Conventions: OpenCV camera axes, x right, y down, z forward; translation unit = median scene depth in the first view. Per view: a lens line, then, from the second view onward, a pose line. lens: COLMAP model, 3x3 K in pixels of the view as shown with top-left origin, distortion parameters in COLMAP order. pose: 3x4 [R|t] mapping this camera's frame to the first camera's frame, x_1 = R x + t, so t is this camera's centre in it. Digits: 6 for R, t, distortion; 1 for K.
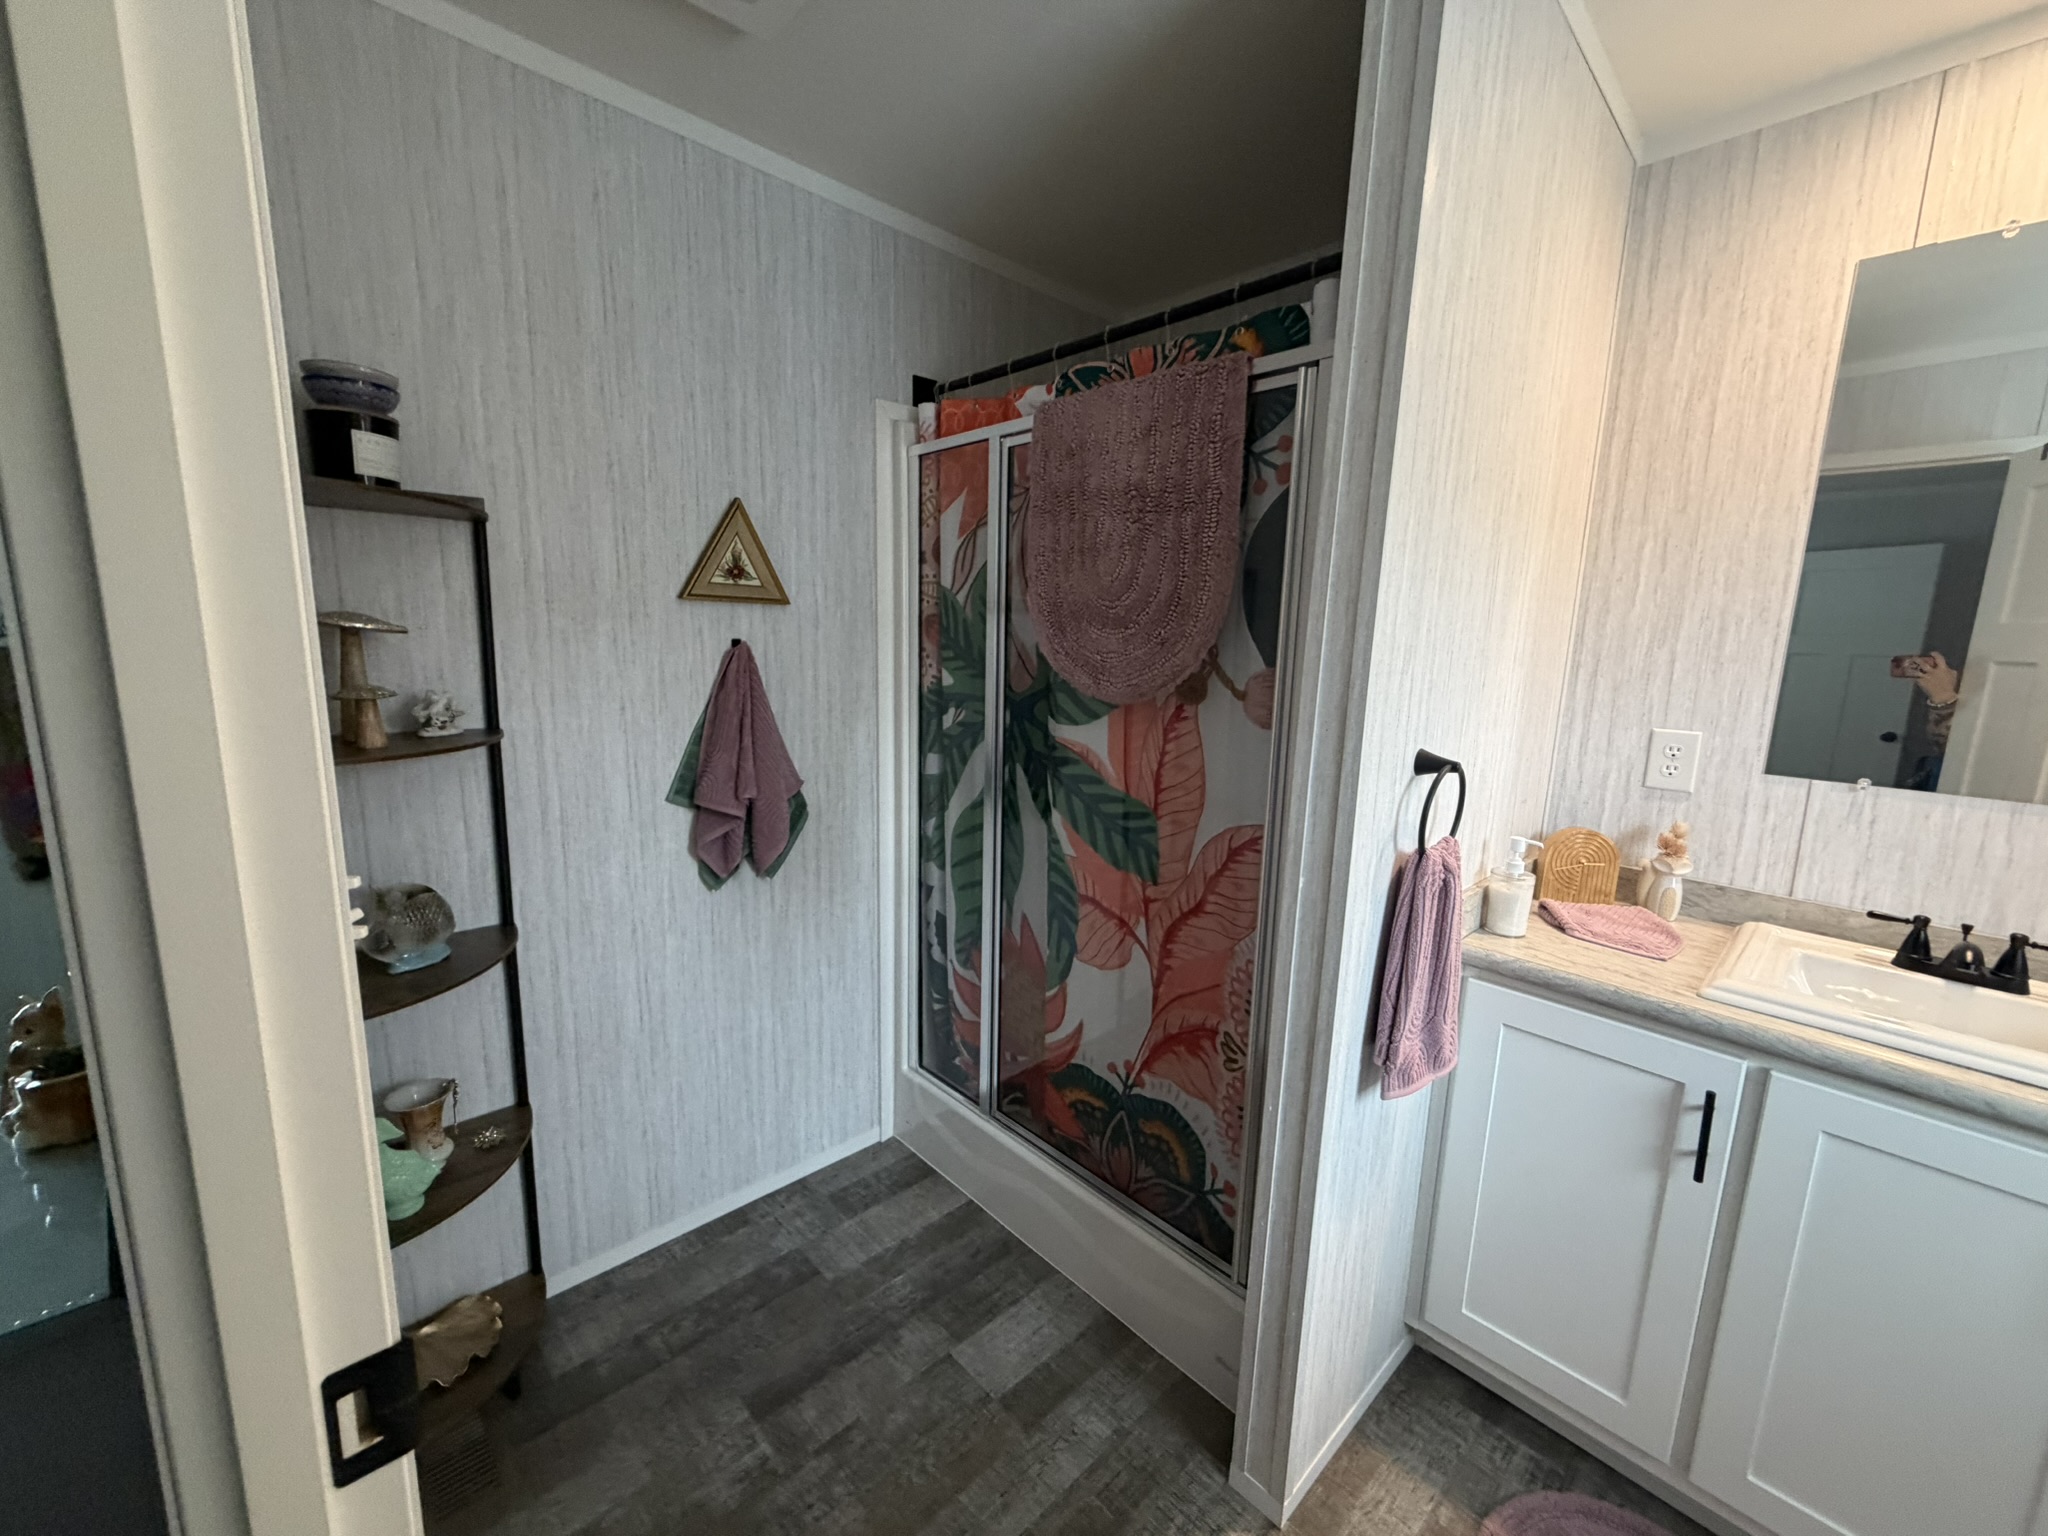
lens RADIAL K [[806.3, 0, 1022.8], [0, 806.3, 769.7], [0, 0, 1]] dist [0.012805, 0.000478]
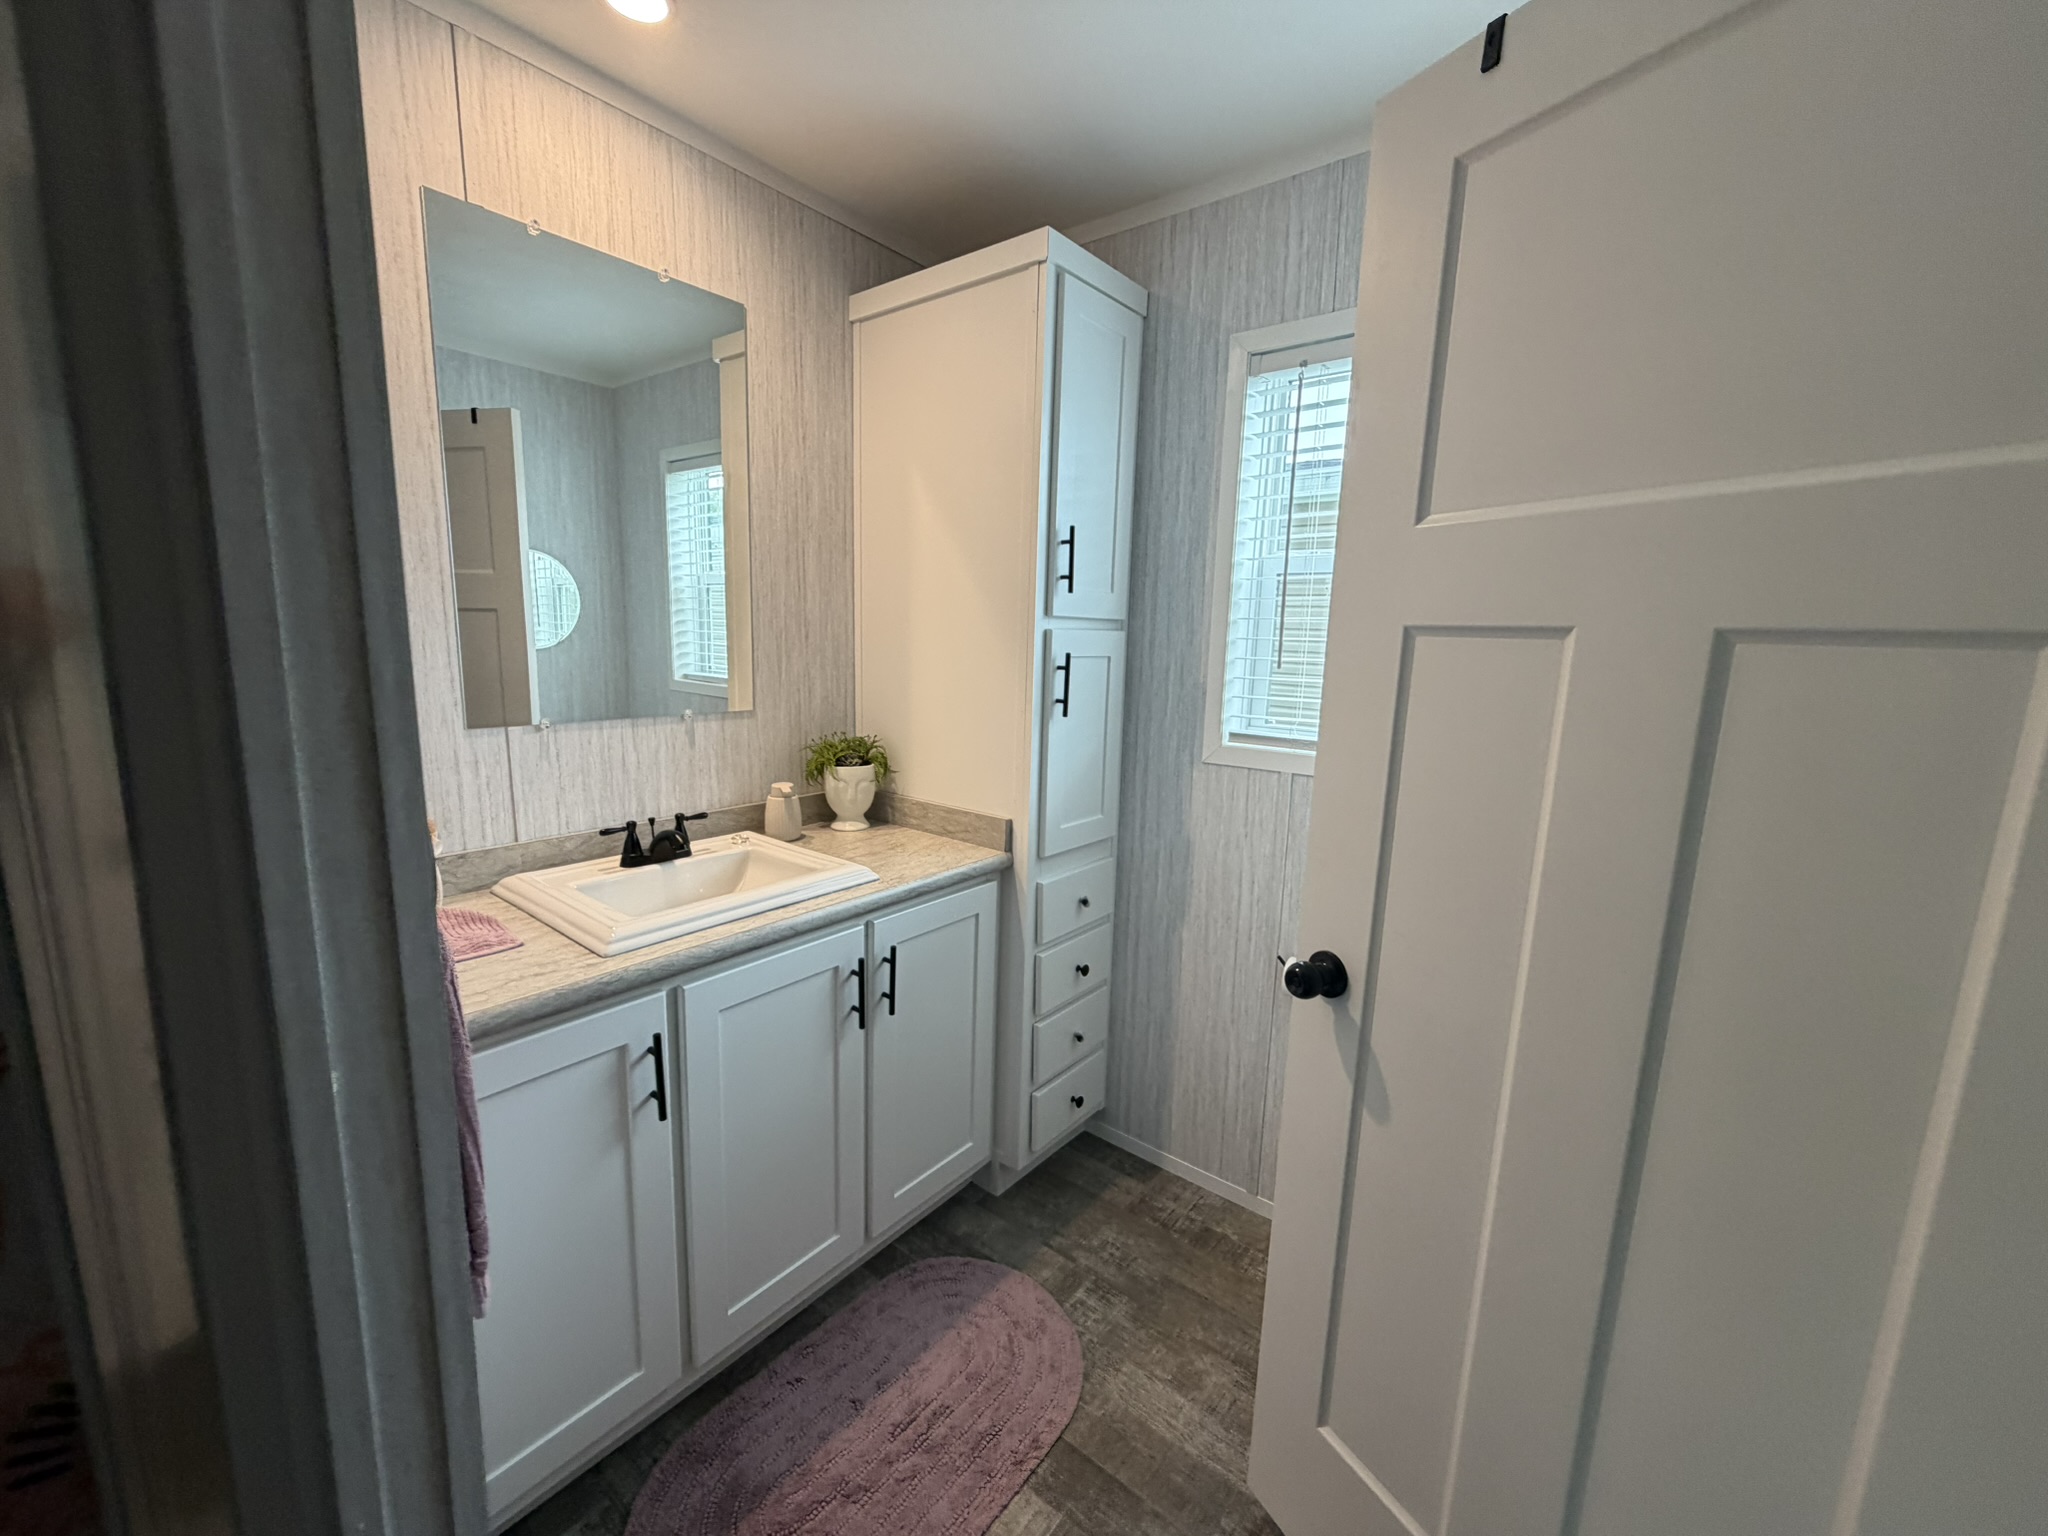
lens RADIAL K [[806.3, 0, 1020.6], [0, 806.3, 768.2], [0, 0, 1]] dist [0.012805, 0.000478]
pose [[-0.128626, -0.204607, 0.970356, -0.130492], [0.134507, 0.965843, 0.221485, -0.087692], [-0.982529, 0.159008, -0.096711, 0.541525]]
